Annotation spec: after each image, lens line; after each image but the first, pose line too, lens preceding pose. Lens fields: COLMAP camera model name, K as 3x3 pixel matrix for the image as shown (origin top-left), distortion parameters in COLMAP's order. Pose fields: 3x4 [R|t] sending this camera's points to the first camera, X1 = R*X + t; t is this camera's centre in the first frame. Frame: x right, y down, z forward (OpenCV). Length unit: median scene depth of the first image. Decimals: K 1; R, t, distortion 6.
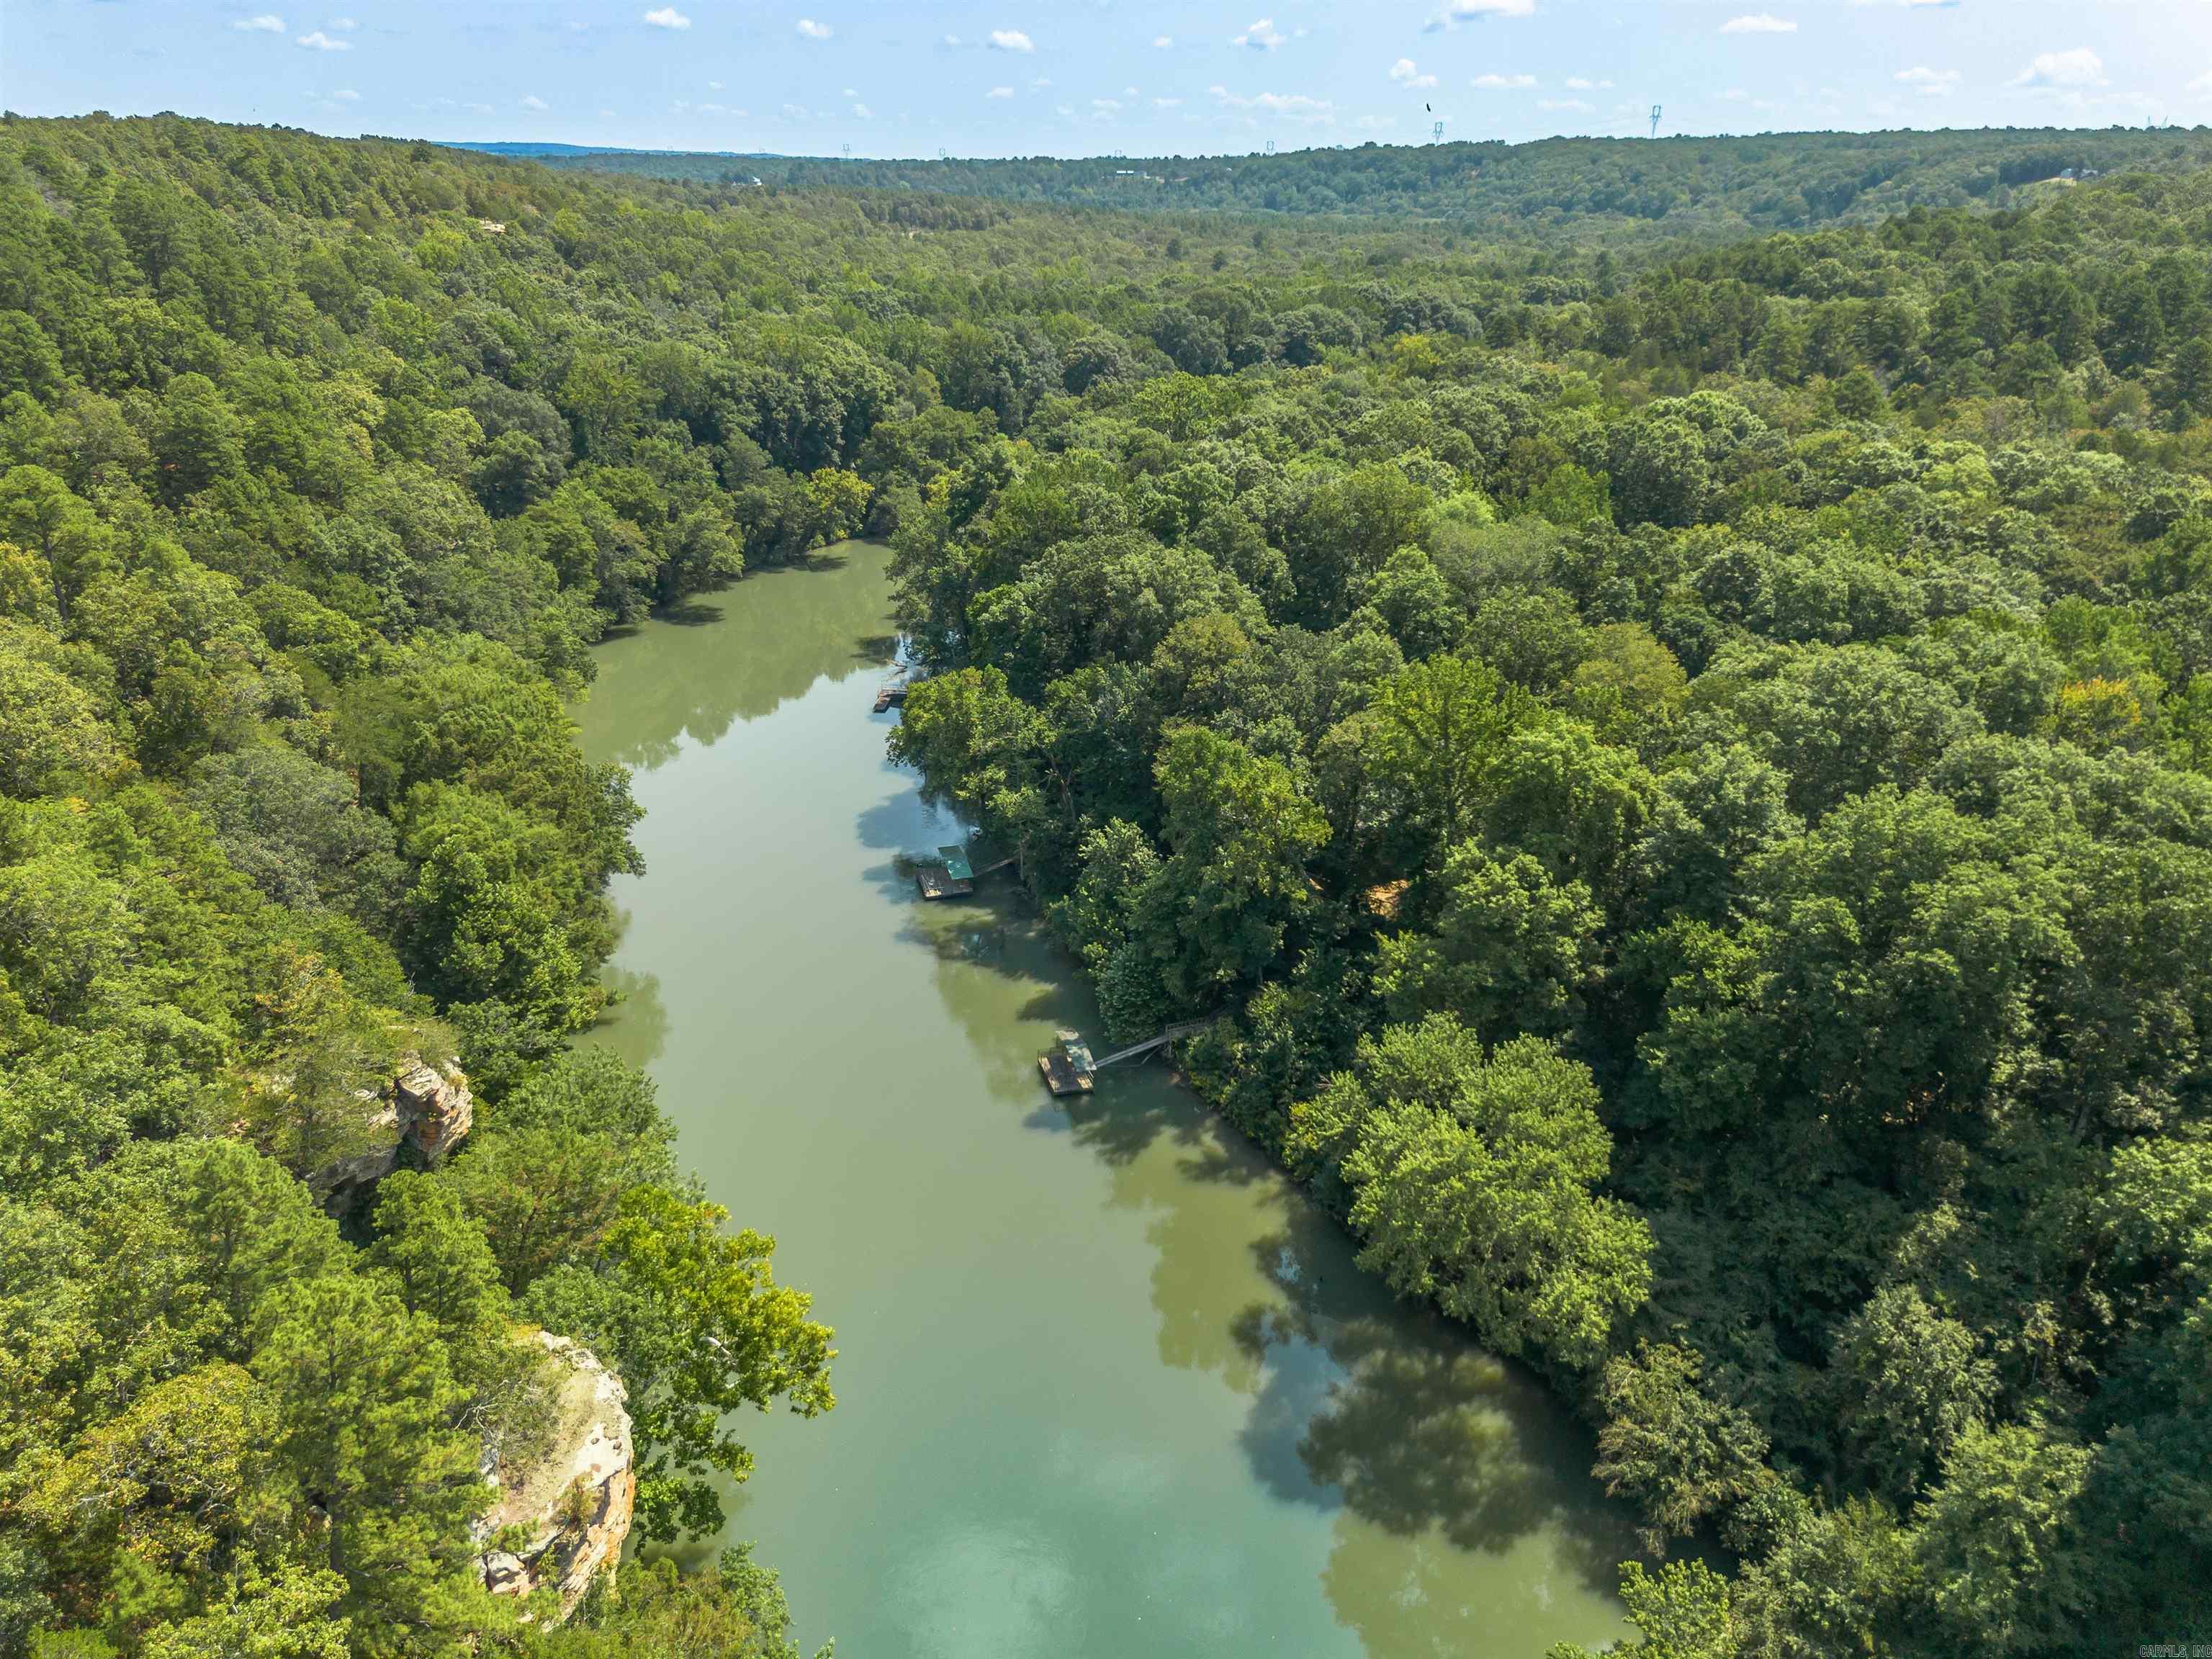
lens RADIAL K [[1548.4, 0, 1106.6], [0, 1548.4, 869.1], [0, 0, 1]] dist [0.306468, -0.326520]
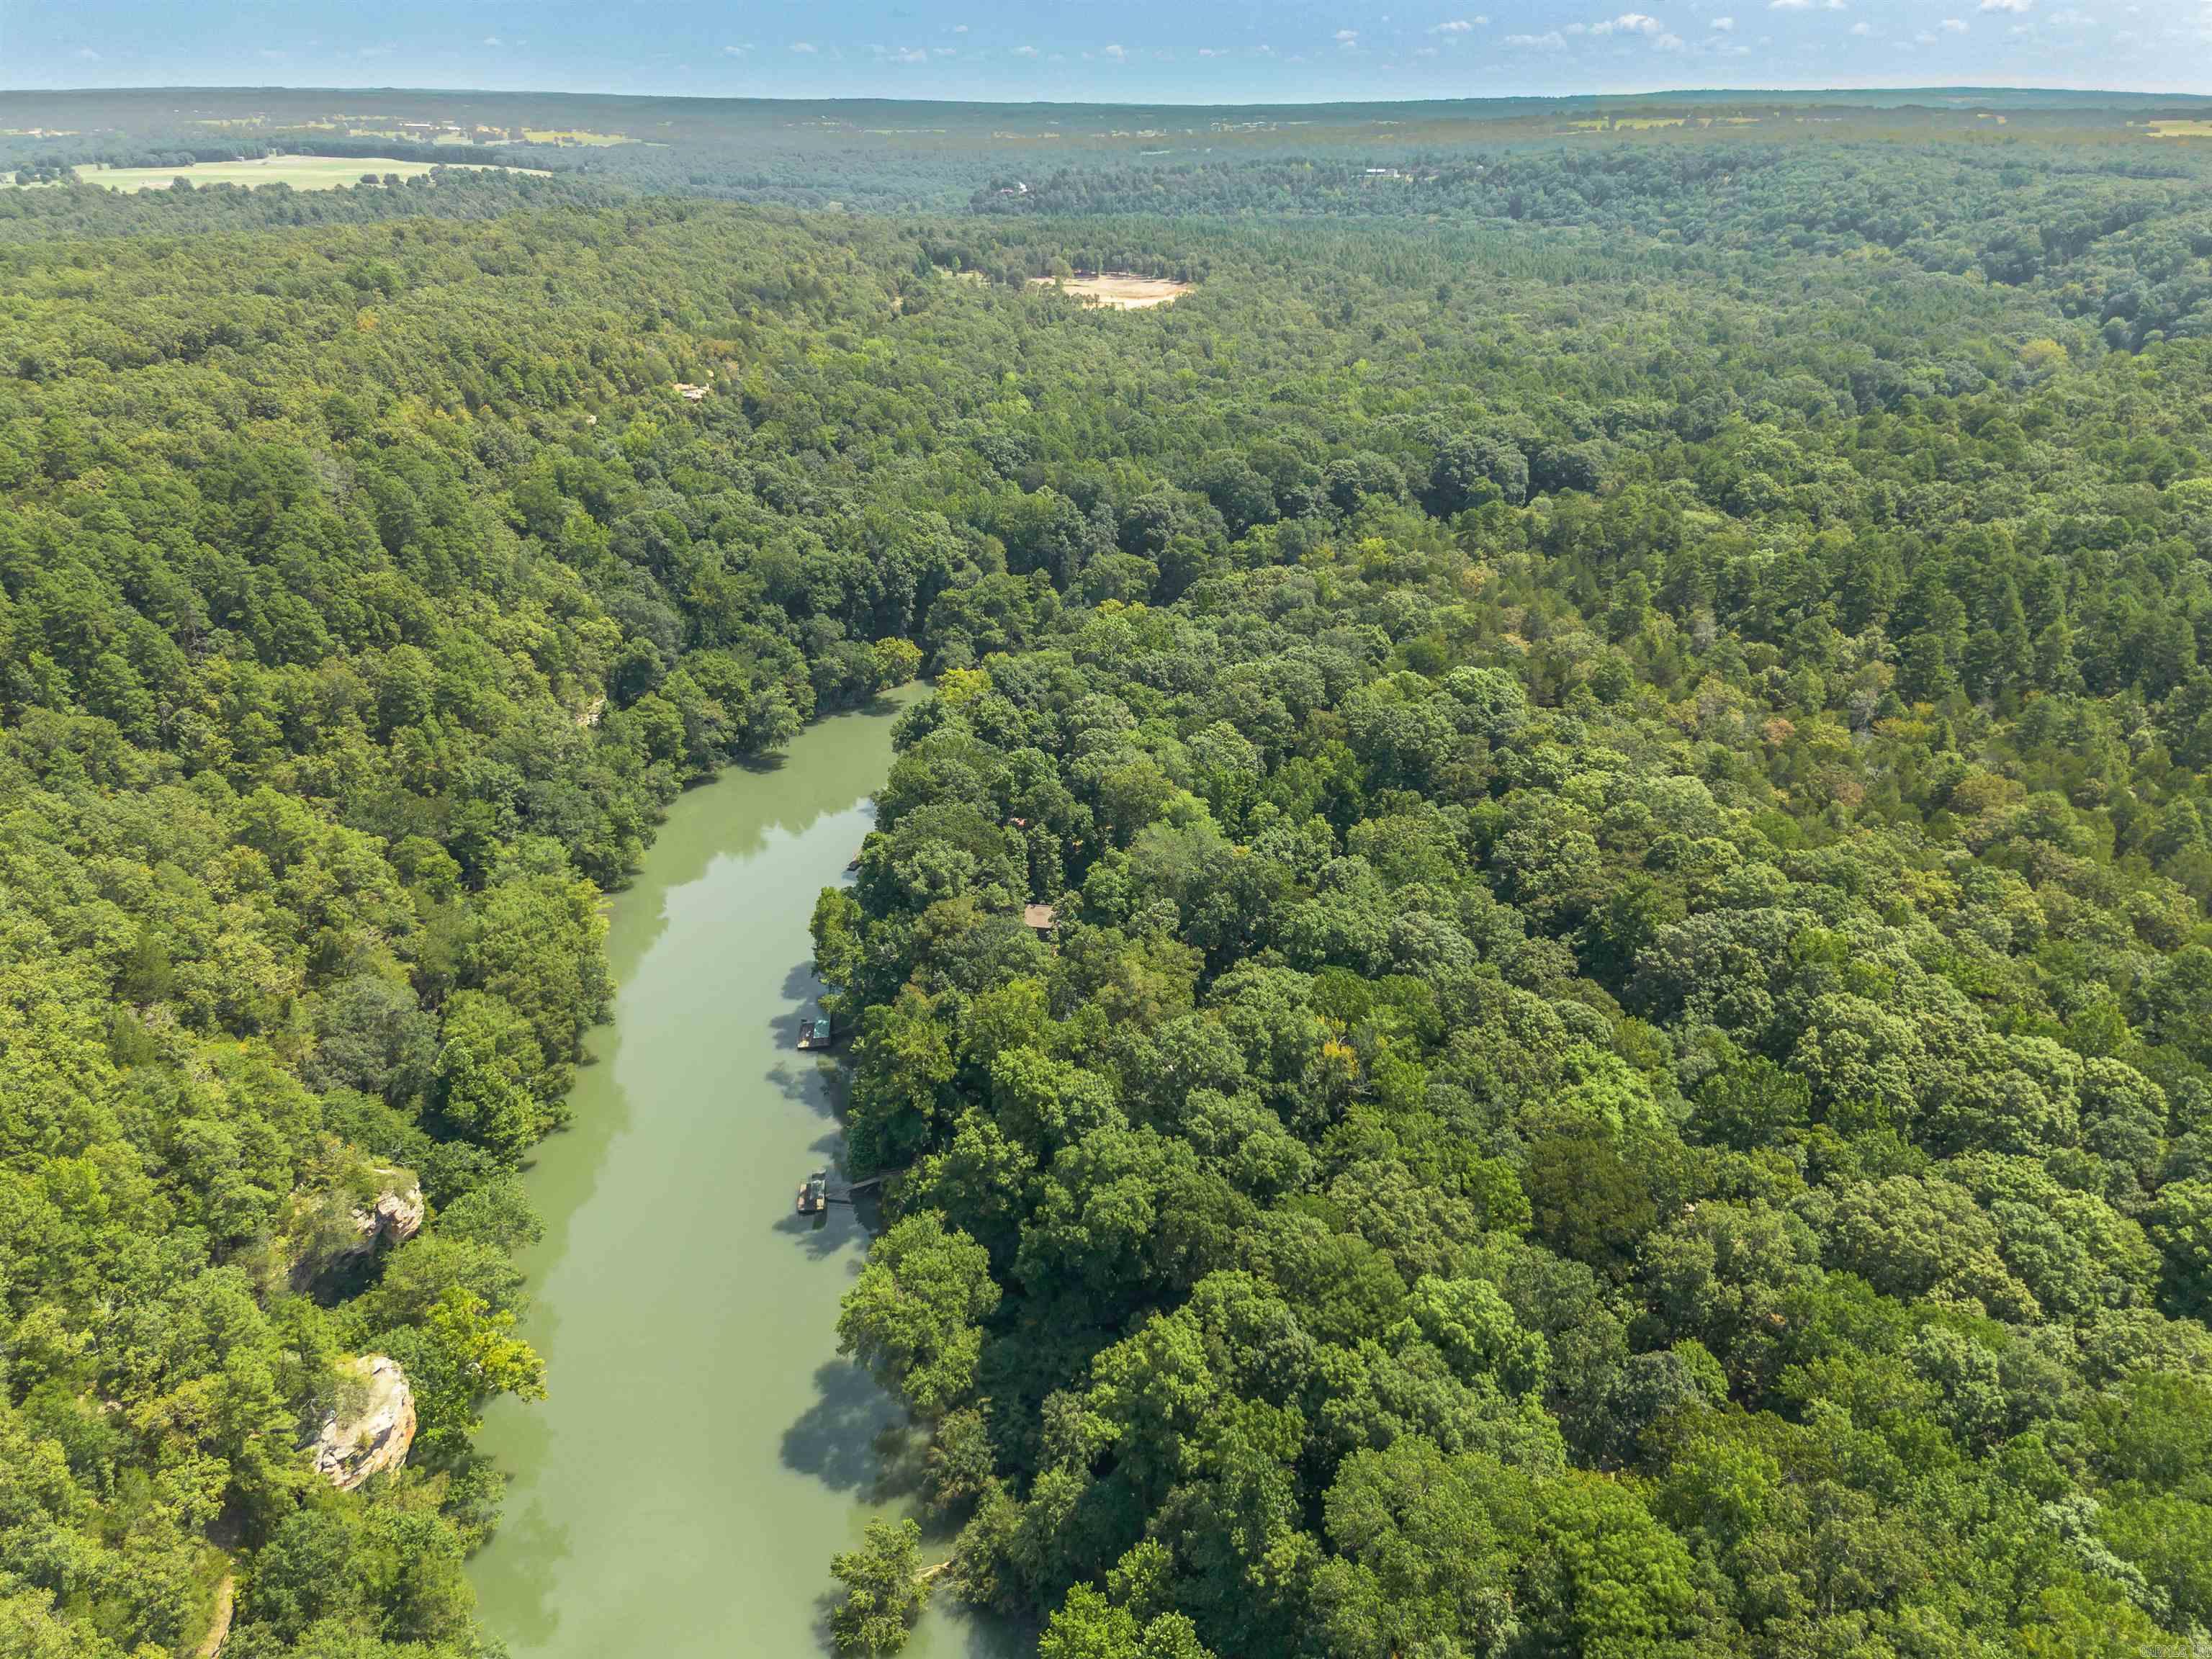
lens RADIAL K [[1548.4, 0, 1106.6], [0, 1548.4, 869.1], [0, 0, 1]] dist [0.306468, -0.326520]
pose [[0.983914, 0.072792, -0.163140, 0.264825], [-0.066895, 0.996902, 0.041357, -0.151445], [0.165645, -0.029779, 0.985736, -0.288312]]
